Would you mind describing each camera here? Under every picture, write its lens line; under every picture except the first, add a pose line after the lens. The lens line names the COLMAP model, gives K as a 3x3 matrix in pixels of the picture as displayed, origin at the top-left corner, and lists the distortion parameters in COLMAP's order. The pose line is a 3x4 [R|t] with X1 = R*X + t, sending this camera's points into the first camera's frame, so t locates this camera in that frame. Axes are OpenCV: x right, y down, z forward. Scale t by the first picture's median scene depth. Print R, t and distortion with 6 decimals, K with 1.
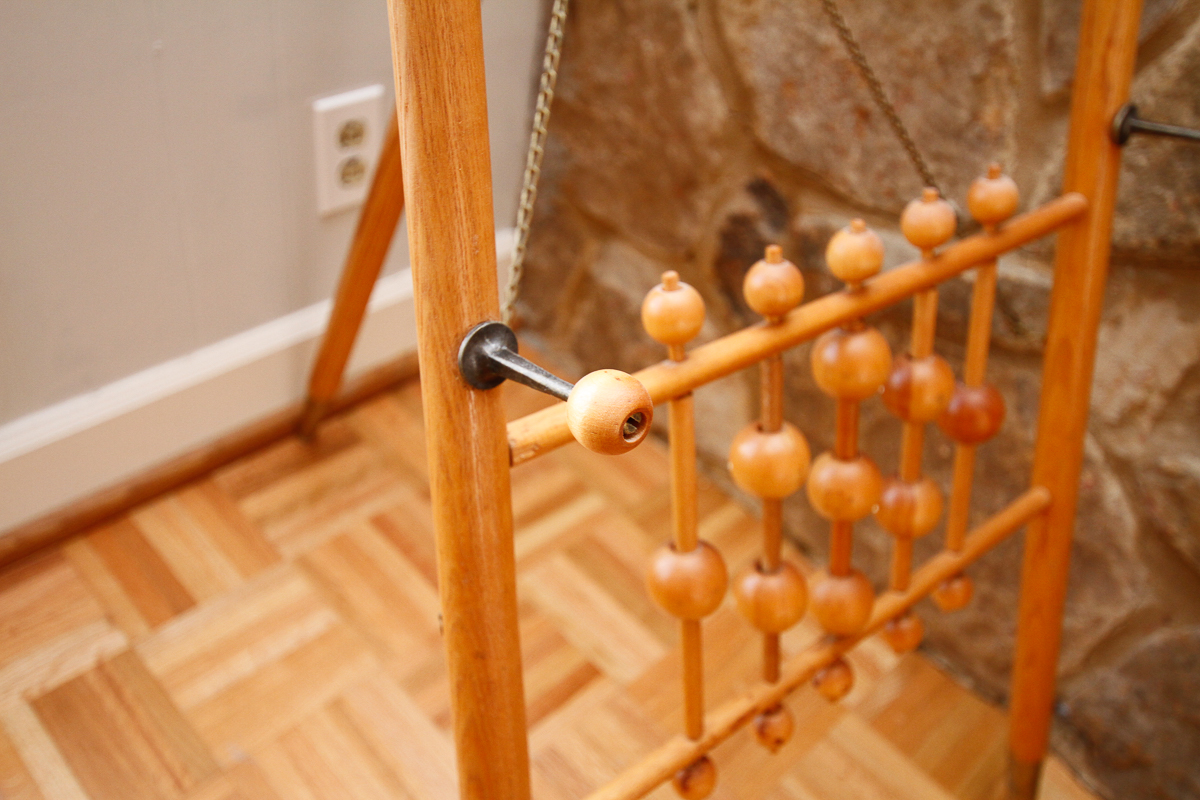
lens RADIAL K [[1036.1, 0, 600.0], [0, 1036.1, 400.0], [0, 0, 1]] dist [0.005578, 0.010233]
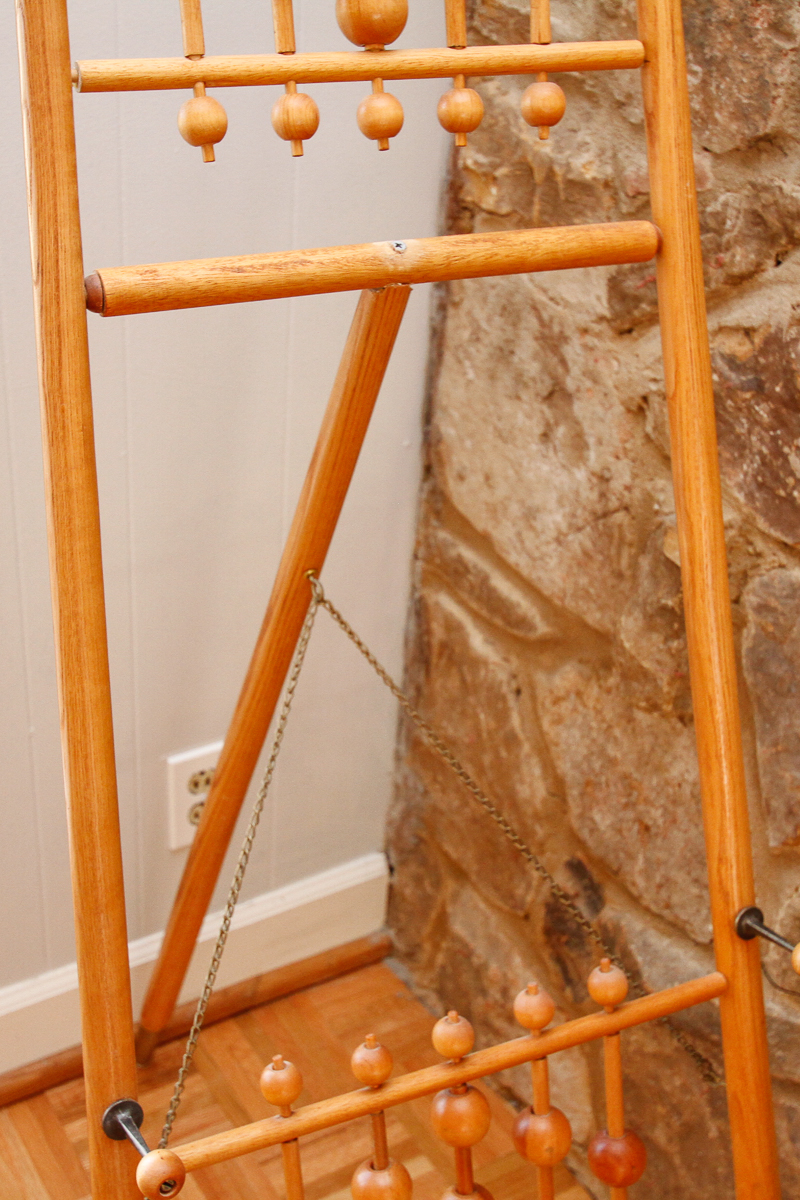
lens RADIAL K [[1580.1, 0, 370.9], [0, 1580.1, 600.0], [0, 0, 1]] dist [-0.008363, 0.030220]
pose [[0.969512, 0.044028, -0.241058, 0.343441], [-0.090256, 0.978728, -0.184242, -0.172650], [0.227818, 0.200382, 0.952862, -0.596706]]
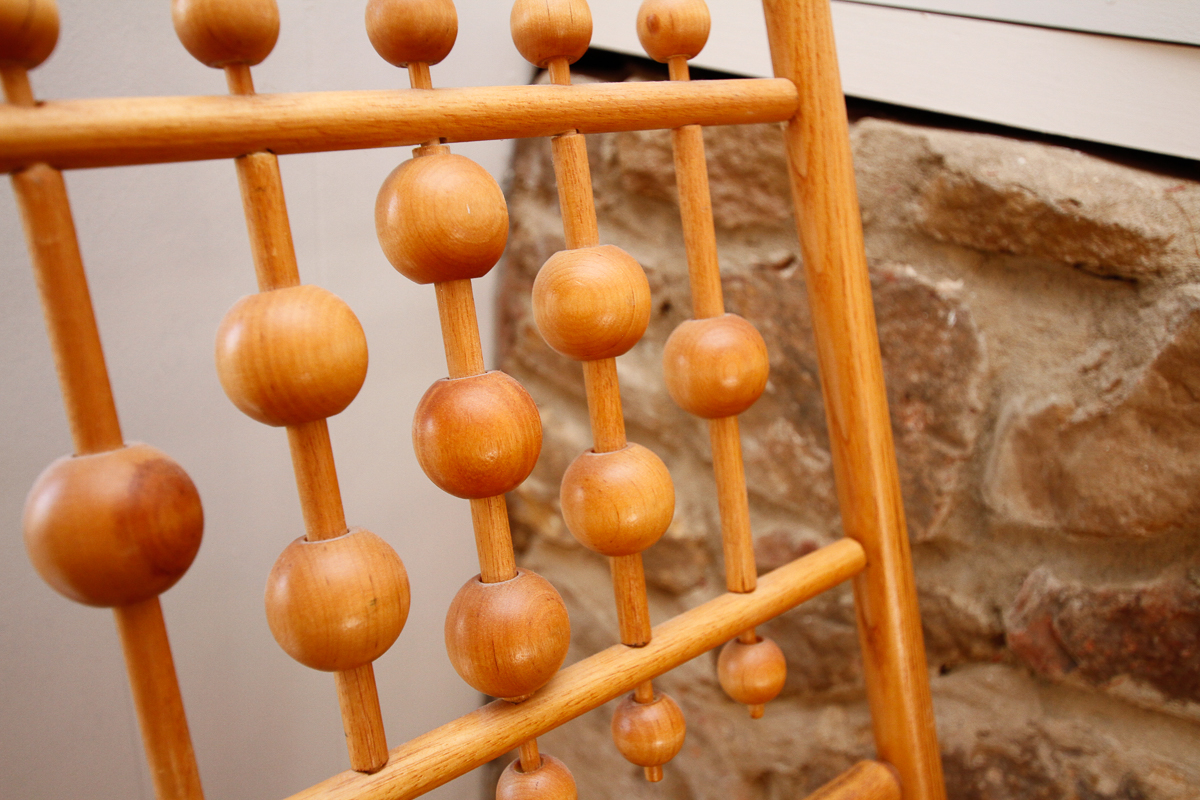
lens RADIAL K [[1036.1, 0, 600.0], [0, 1036.1, 400.0], [0, 0, 1]] dist [0.005578, 0.010233]
pose [[0.996542, -0.081730, -0.014946, 0.139855], [0.074009, 0.954954, -0.287376, -0.674425], [0.037760, 0.285276, 0.957701, -0.130155]]
